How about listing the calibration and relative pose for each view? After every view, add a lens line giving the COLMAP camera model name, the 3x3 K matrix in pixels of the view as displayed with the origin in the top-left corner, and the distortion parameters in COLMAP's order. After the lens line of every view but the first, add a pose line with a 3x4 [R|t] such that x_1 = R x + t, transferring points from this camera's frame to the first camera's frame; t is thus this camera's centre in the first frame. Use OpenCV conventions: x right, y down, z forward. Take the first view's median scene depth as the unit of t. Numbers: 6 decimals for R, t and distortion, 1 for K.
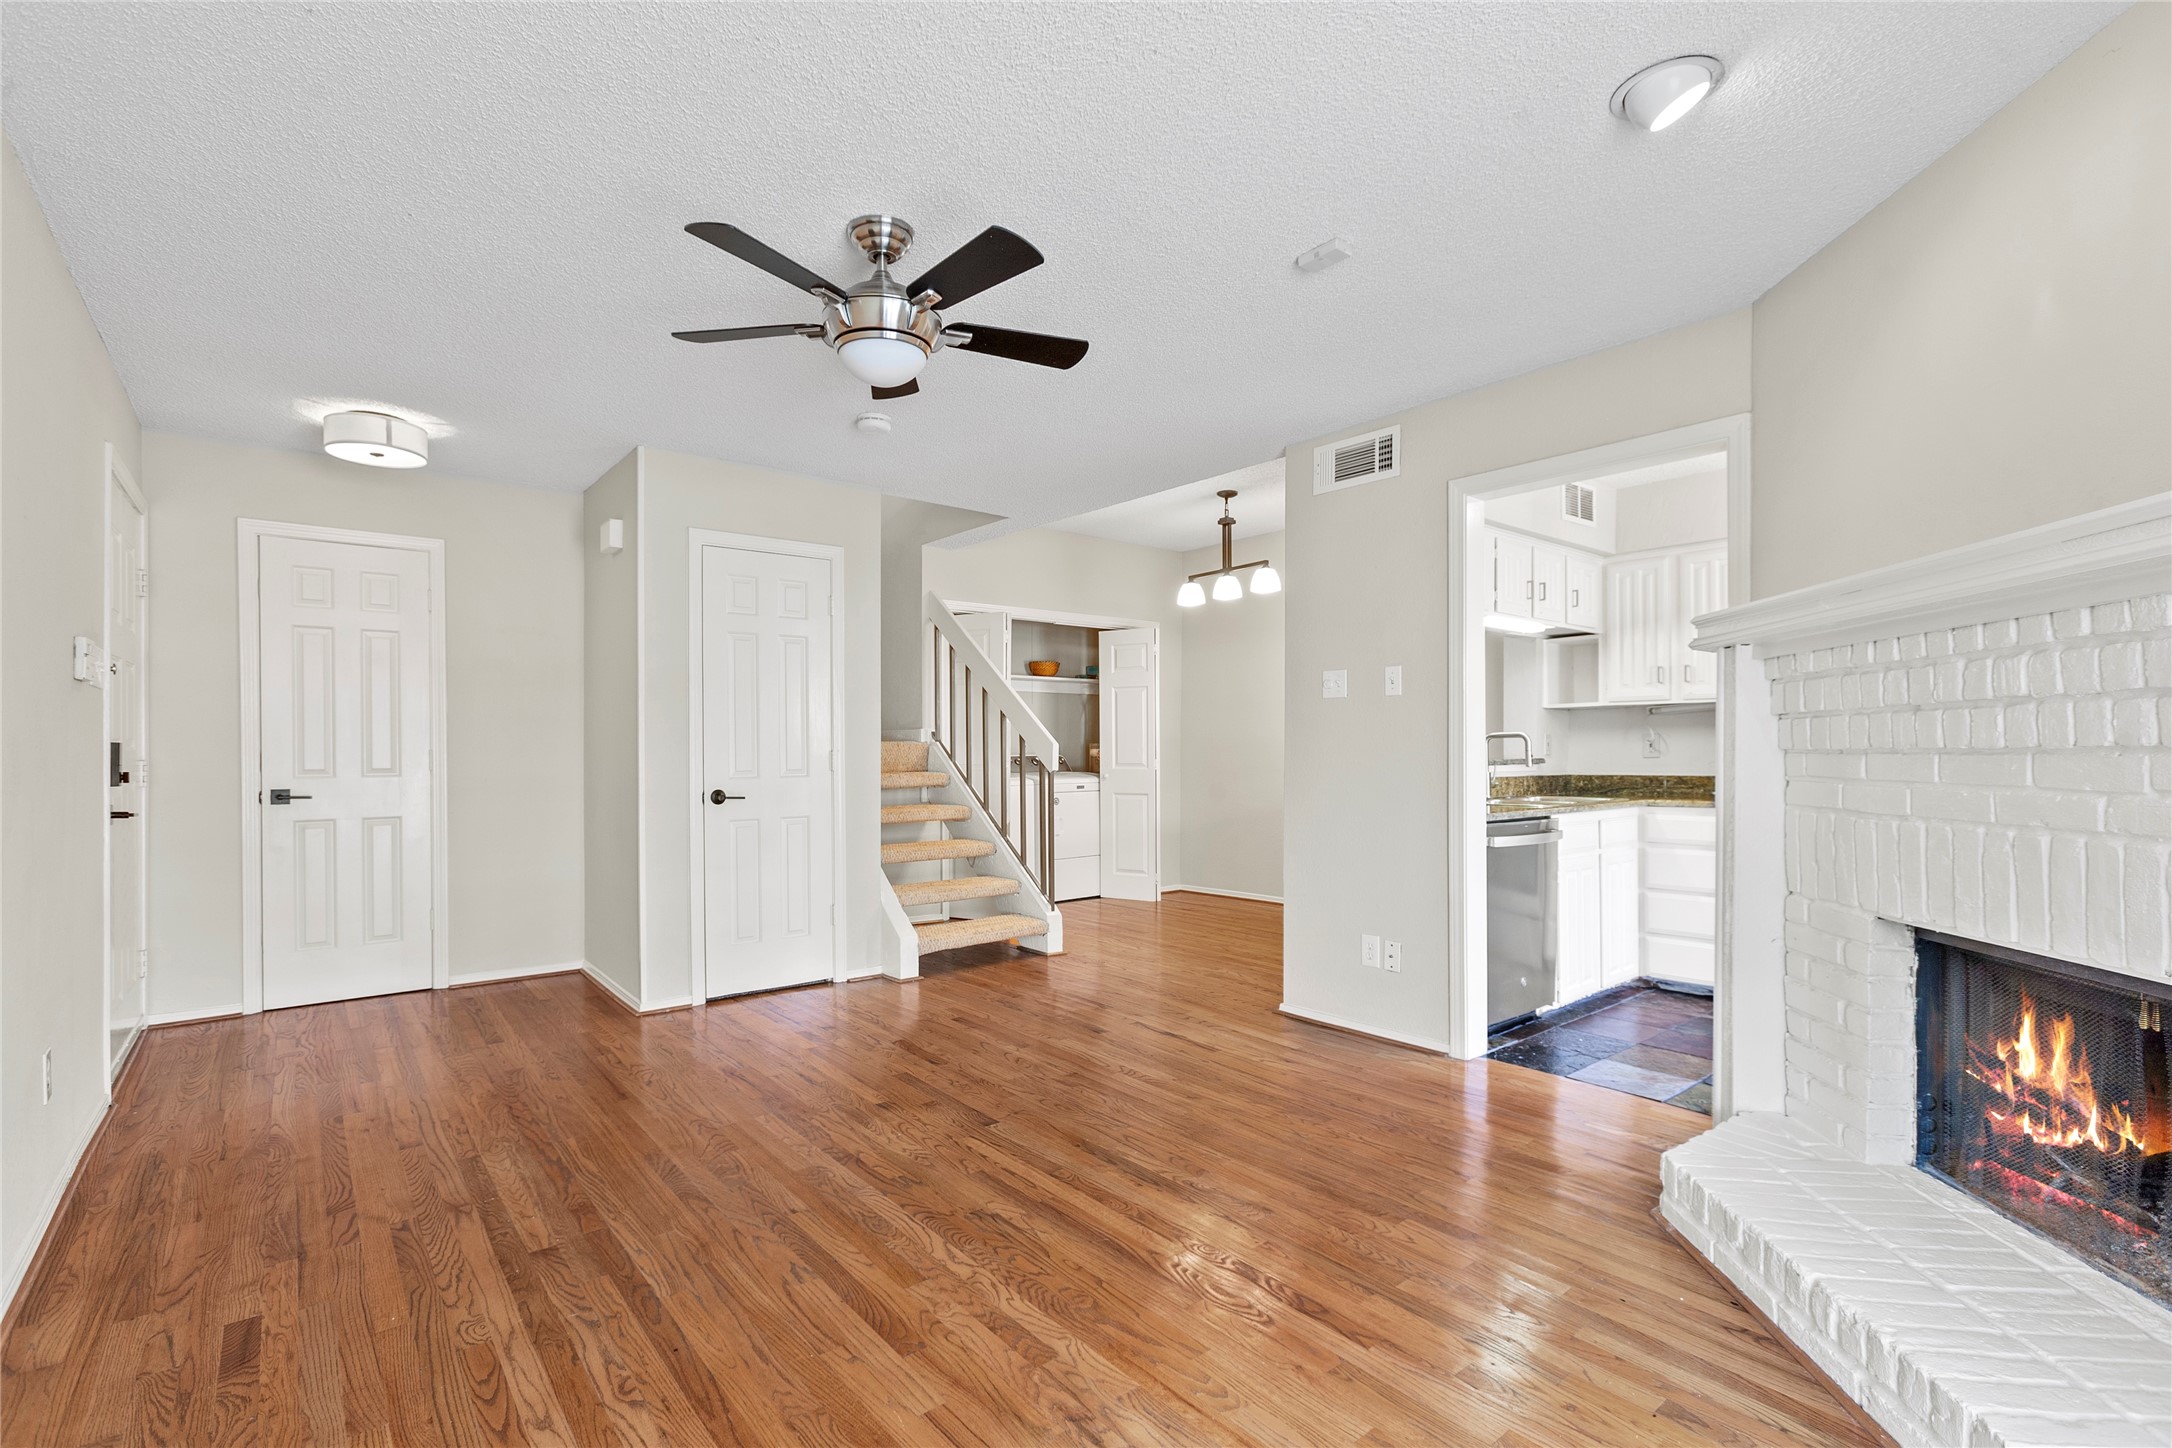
lens RADIAL K [[985.3, 0, 1088.2], [0, 985.3, 750.3], [0, 0, 1]] dist [-0.002001, 0.003028]
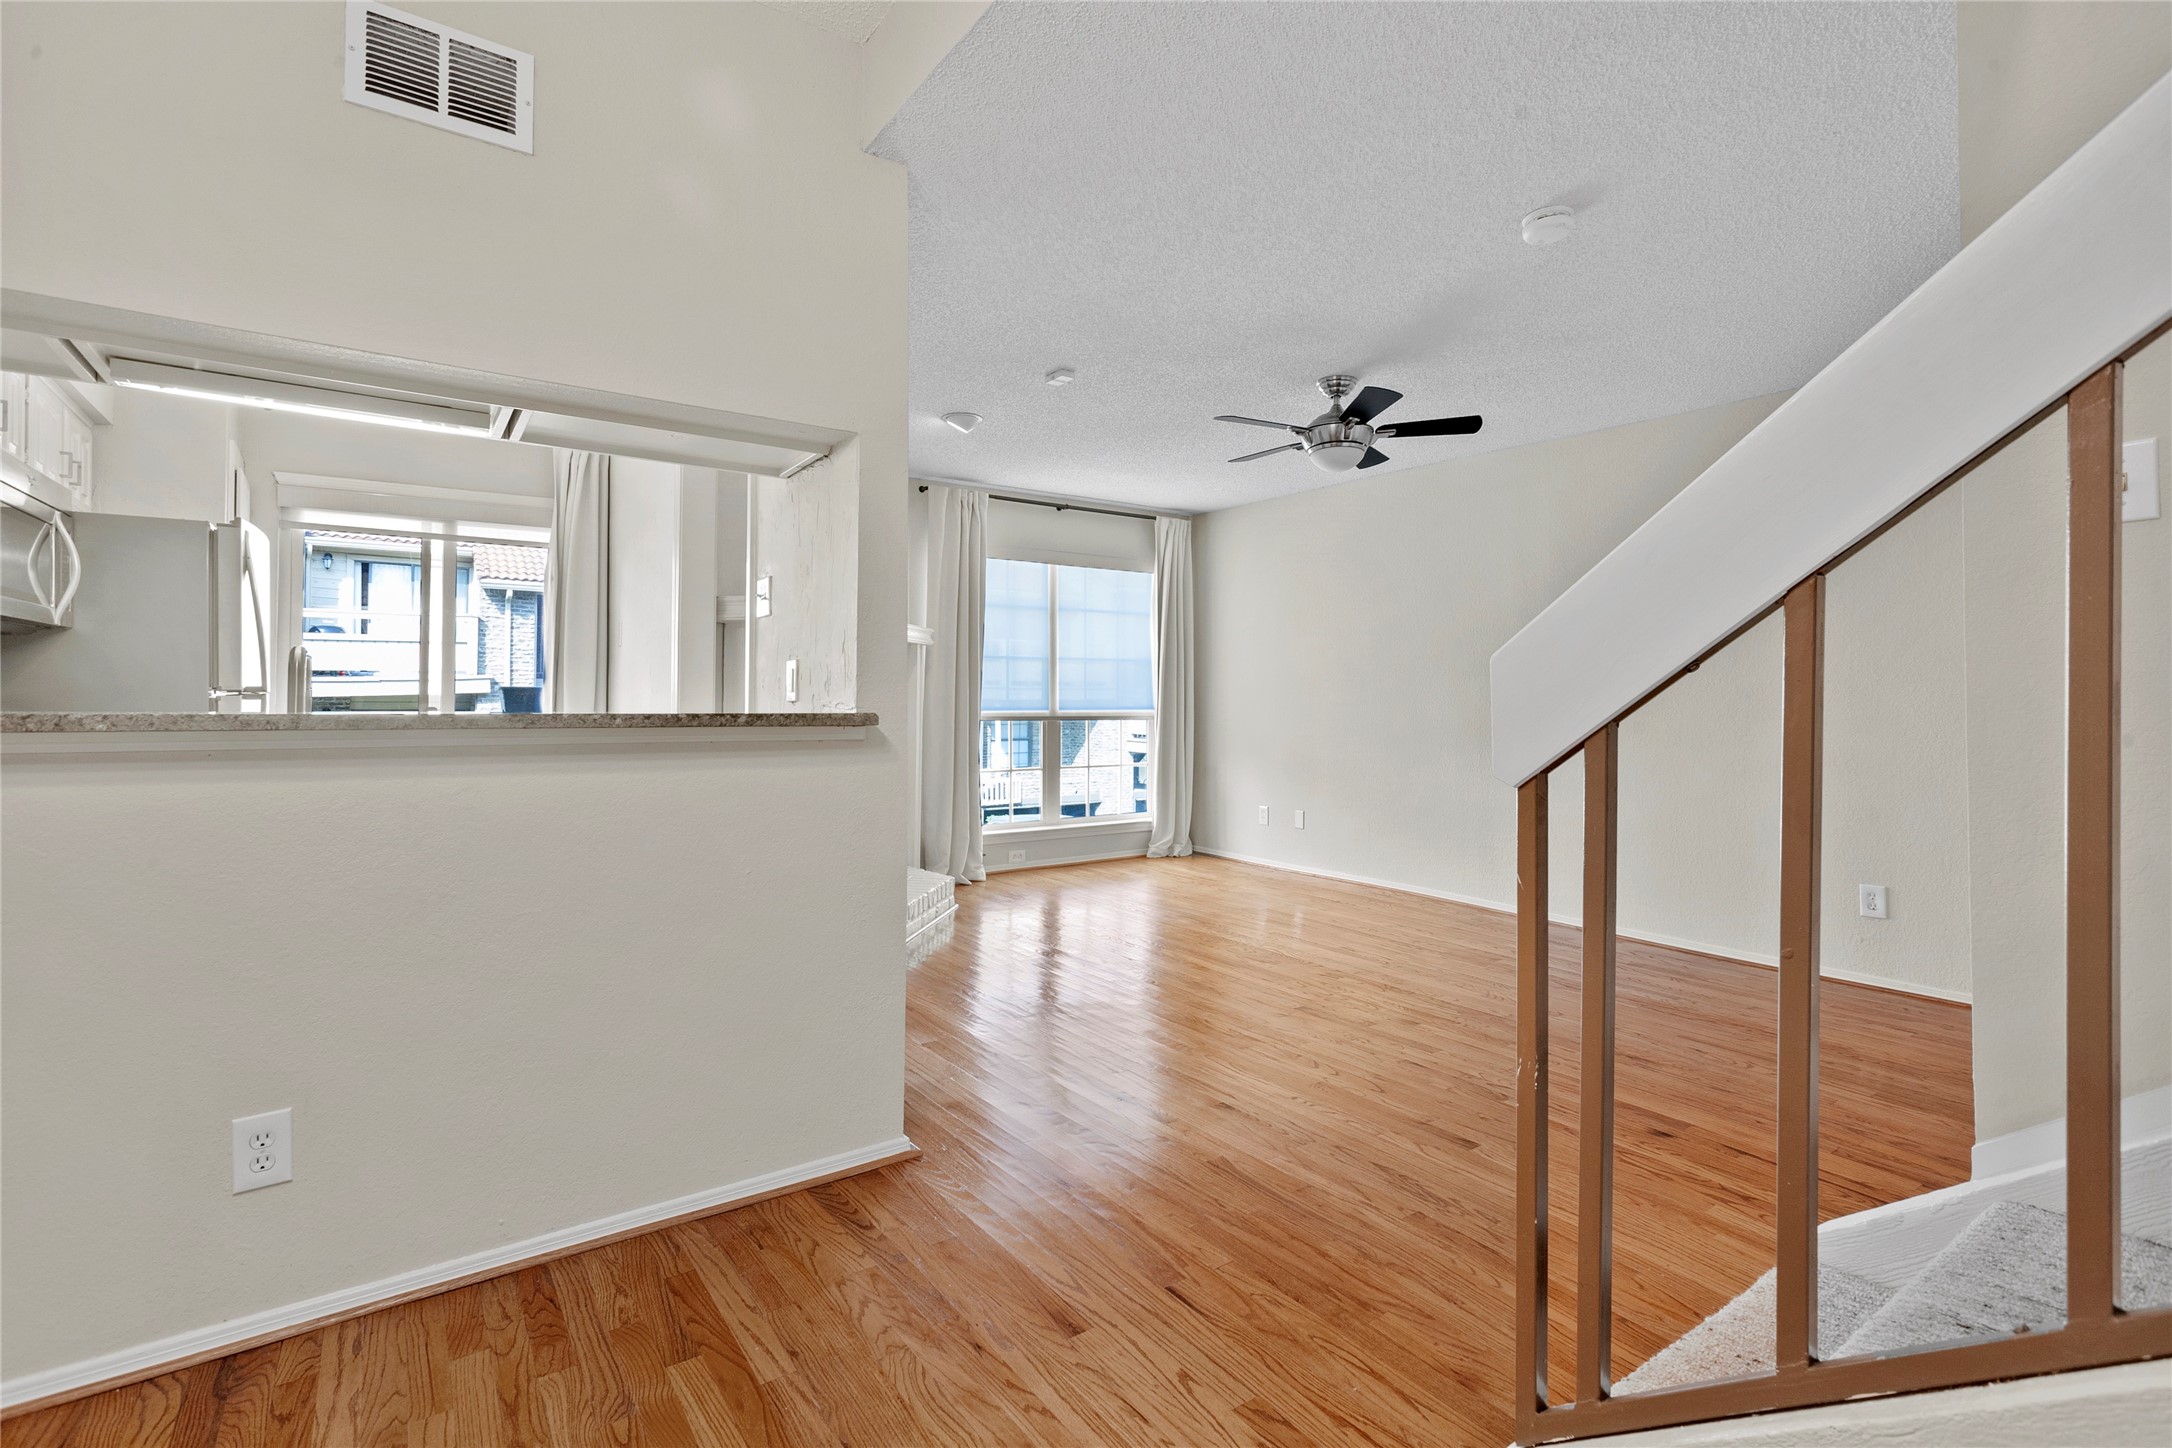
lens RADIAL K [[985.3, 0, 1037.6], [0, 985.3, 694.4], [0, 0, 1]] dist [-0.002001, 0.003028]
pose [[-0.993316, -0.001669, 0.115416, 0.050260], [-0.002046, 0.999993, -0.003143, 0.002788], [-0.115410, -0.003358, -0.993312, 1.400558]]
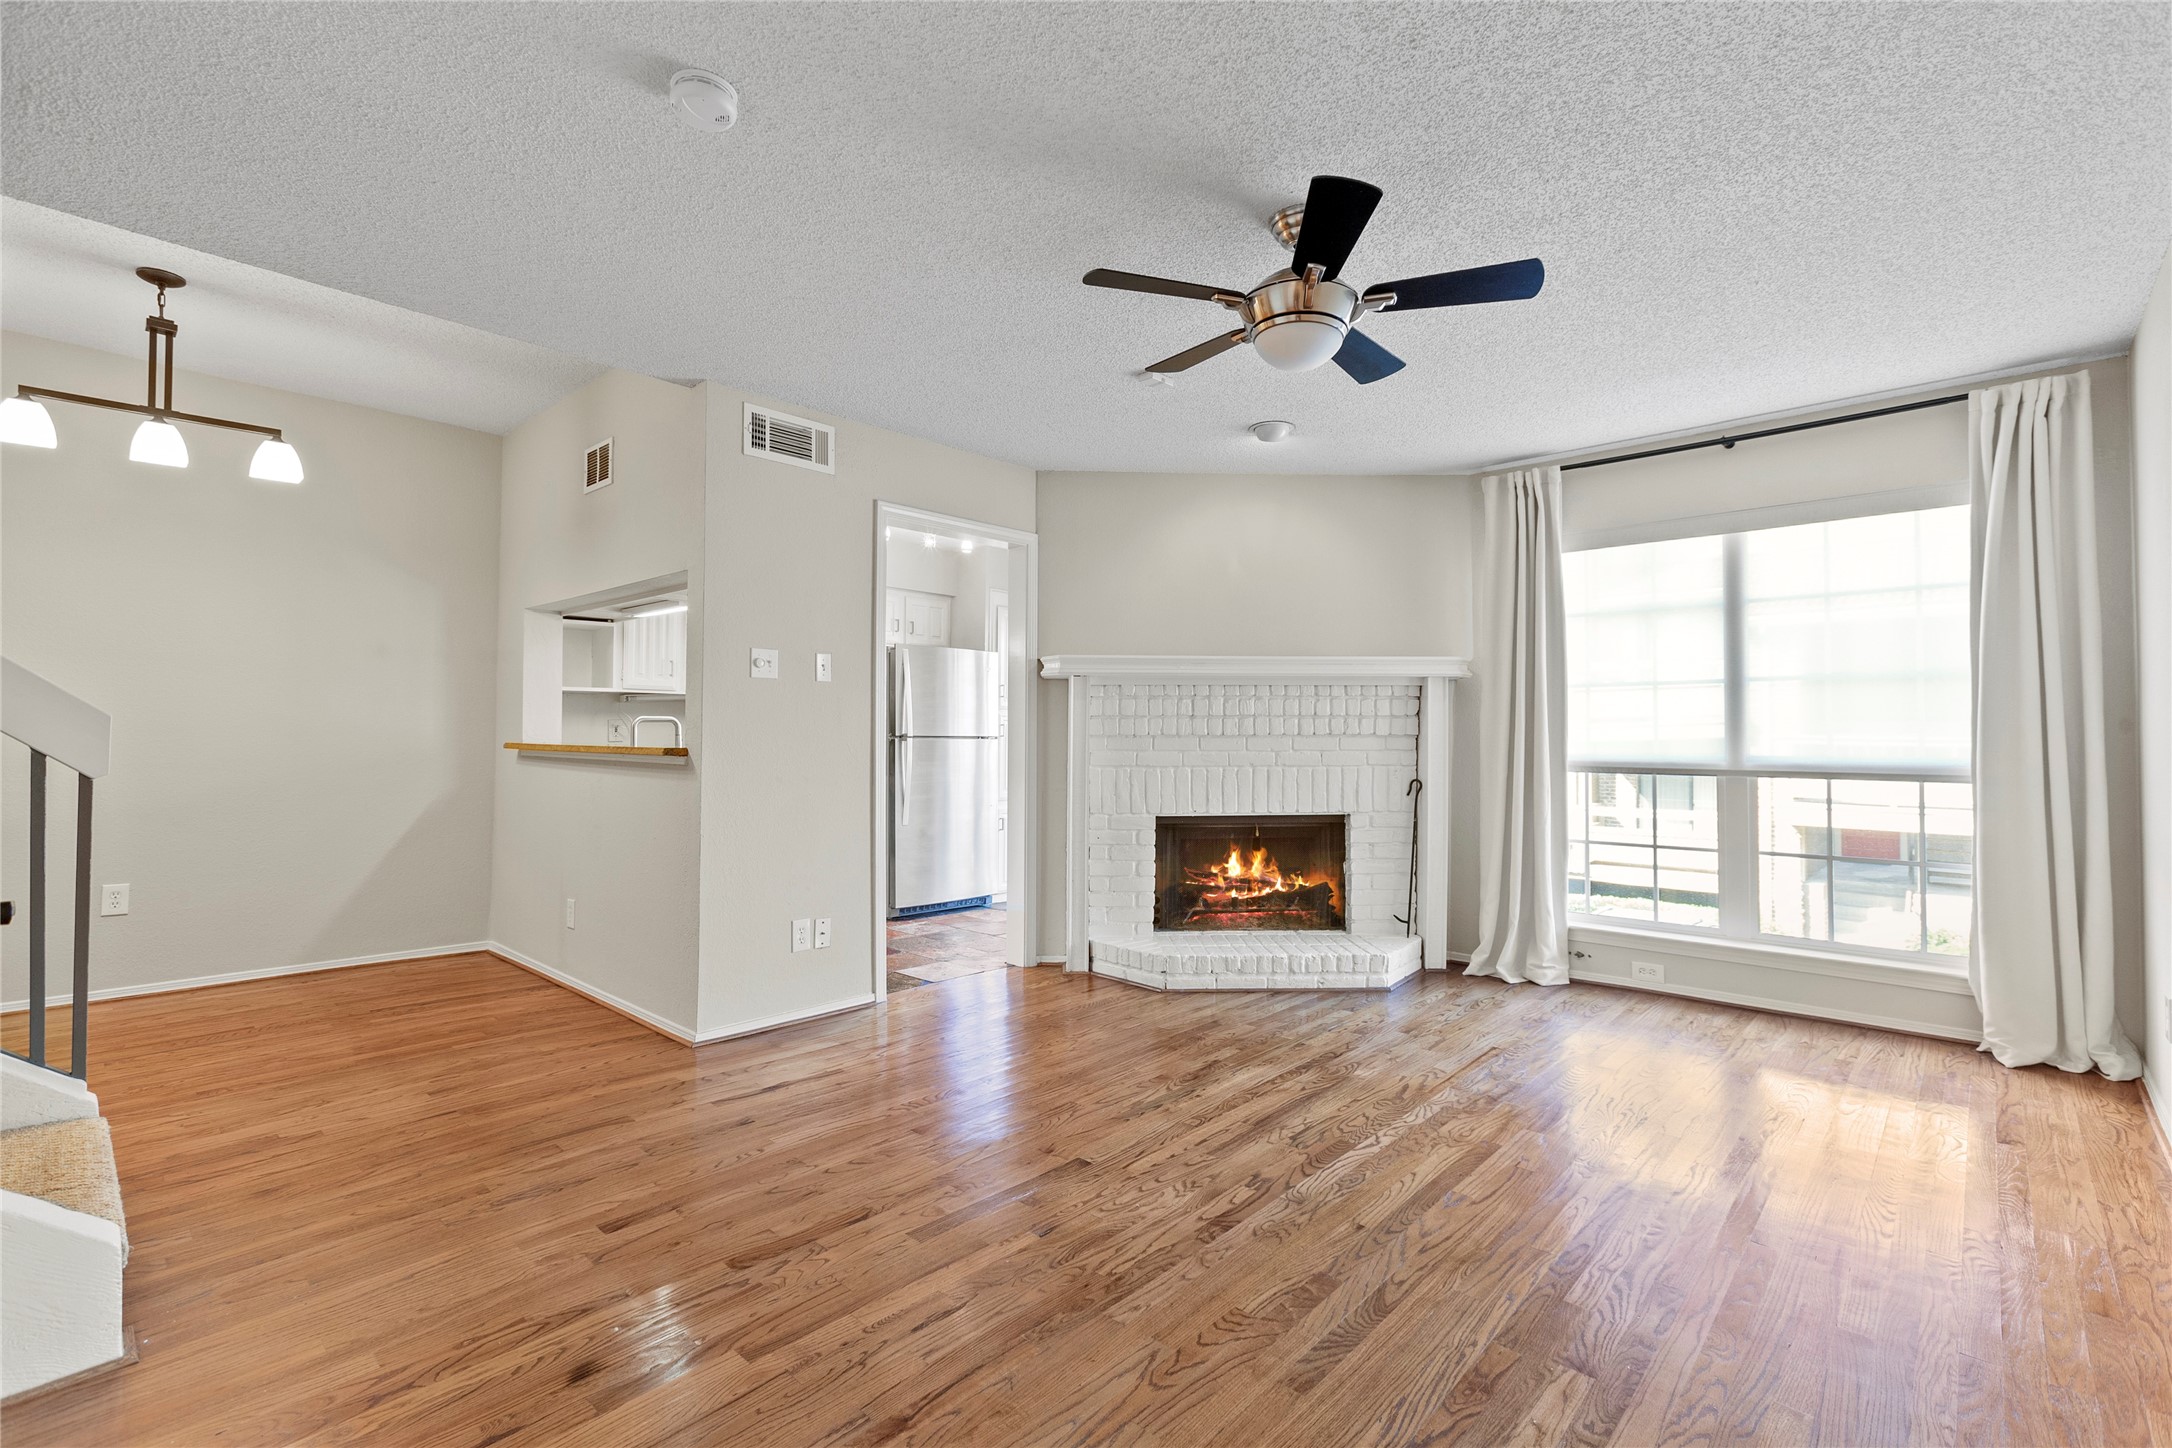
lens RADIAL K [[955.0, 0, 1081.4], [0, 955.0, 716.5], [0, 0, 1]] dist [-0.007573, 0.001486]
pose [[-0.129155, 0.024099, 0.991332, -0.593863], [-0.002297, 0.999695, -0.024602, 0.004737], [-0.991622, -0.005455, -0.129060, 0.702418]]
